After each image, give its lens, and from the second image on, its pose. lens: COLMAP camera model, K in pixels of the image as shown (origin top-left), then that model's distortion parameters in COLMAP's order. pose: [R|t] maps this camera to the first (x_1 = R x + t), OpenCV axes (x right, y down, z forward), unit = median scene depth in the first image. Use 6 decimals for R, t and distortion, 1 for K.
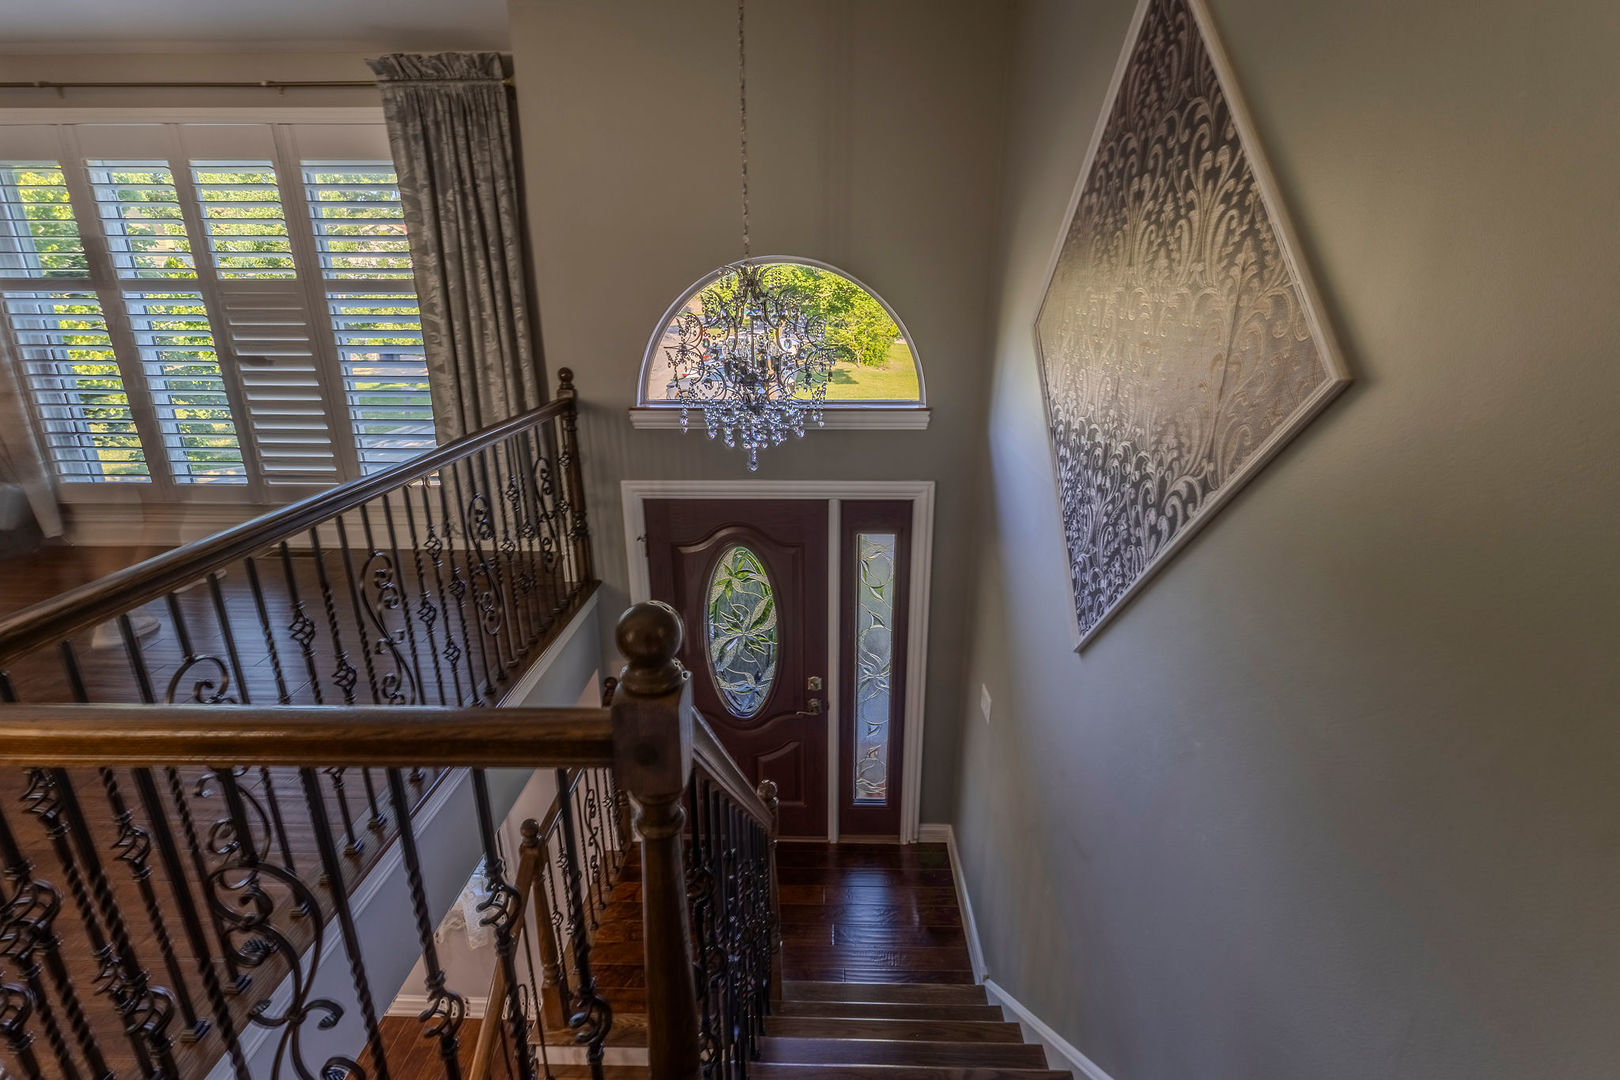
lens RADIAL K [[744.8, 0, 811.7], [0, 744.8, 539.5], [0, 0, 1]] dist [-0.005502, 0.002257]
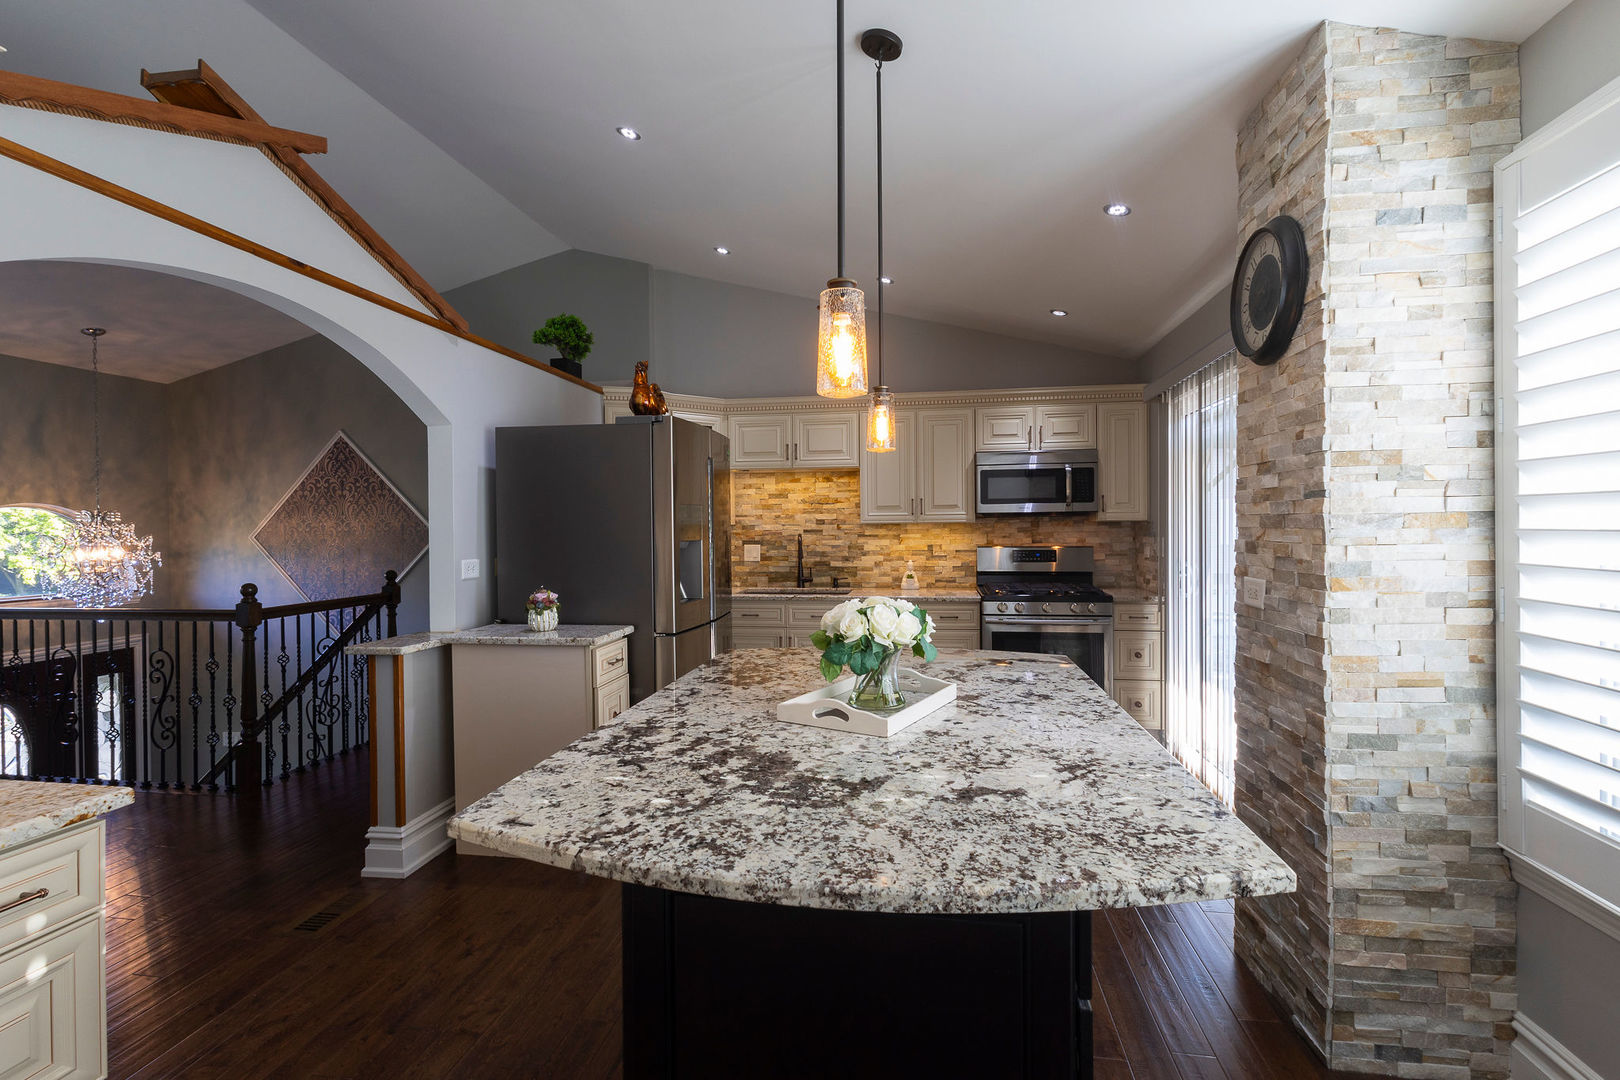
lens RADIAL K [[744.8, 0, 805.2], [0, 744.8, 539.2], [0, 0, 1]] dist [-0.005502, 0.002257]
pose [[0.134536, -0.019333, 0.990720, -1.297434], [0.327059, 0.944647, -0.025980, 0.249288], [-0.935378, 0.327519, 0.133412, -0.670714]]
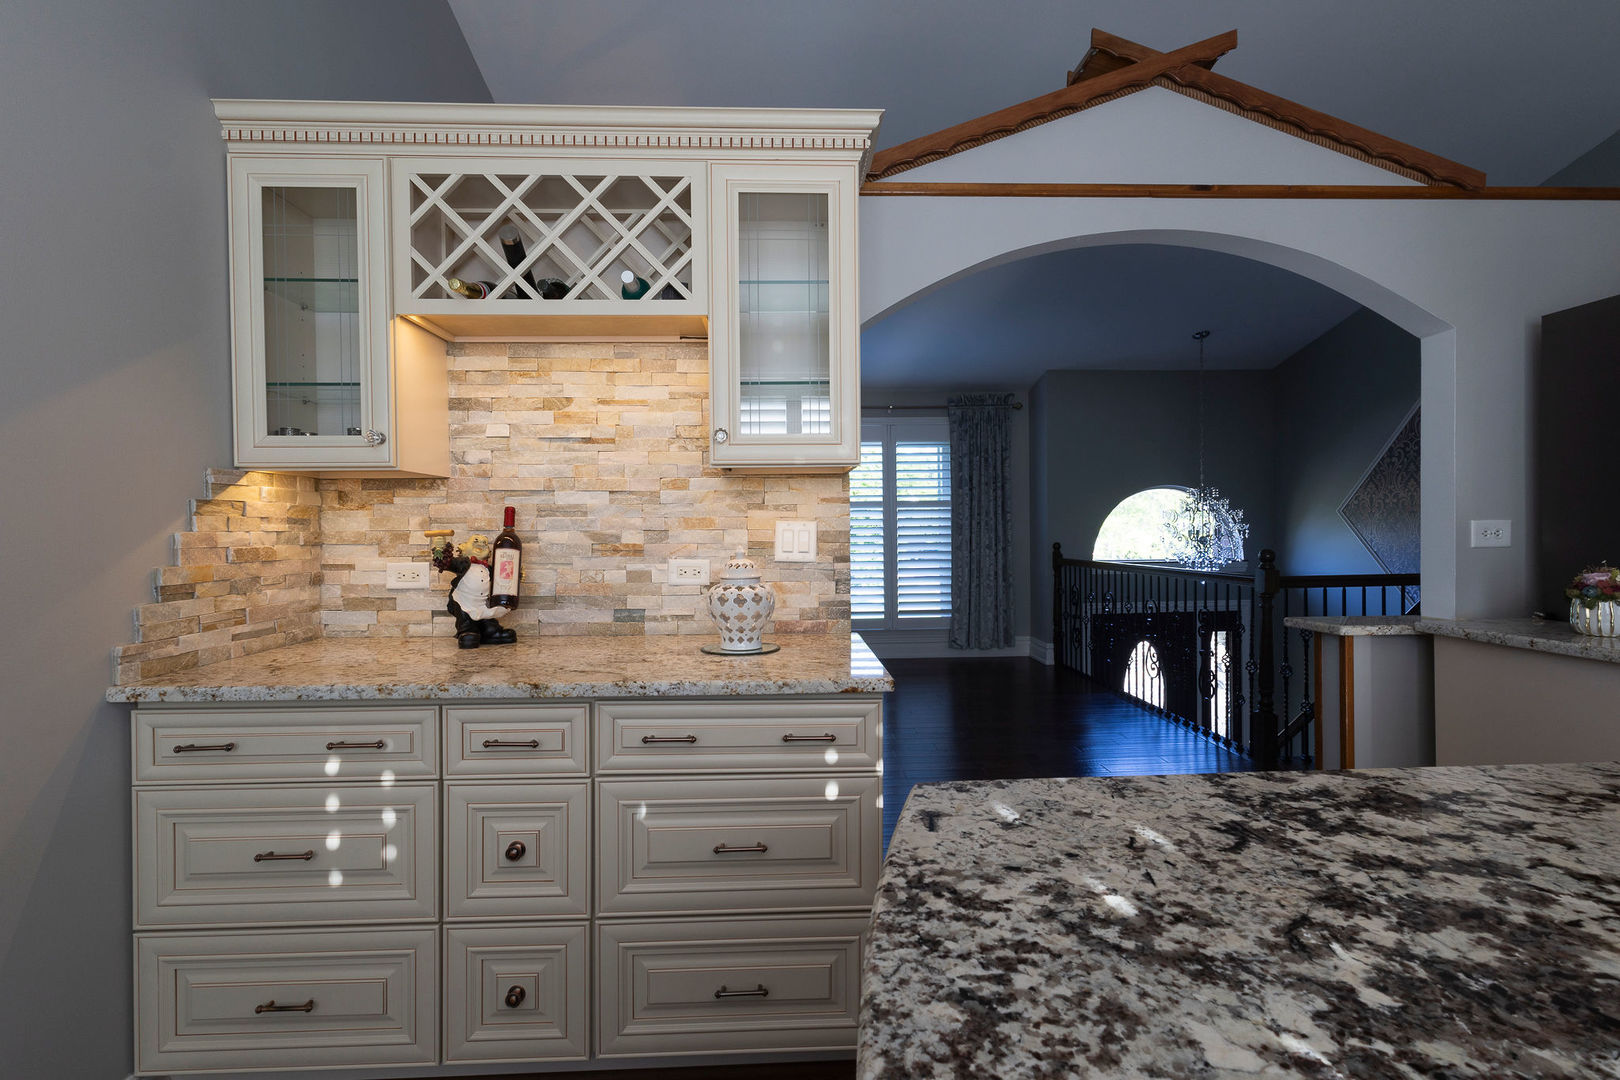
lens RADIAL K [[744.8, 0, 806.0], [0, 744.8, 536.5], [0, 0, 1]] dist [-0.005502, 0.002257]
pose [[0.997144, -0.017603, 0.073443, -1.070445], [0.039642, 0.949716, -0.310592, 0.298634], [-0.064283, 0.312617, 0.947702, -0.705379]]
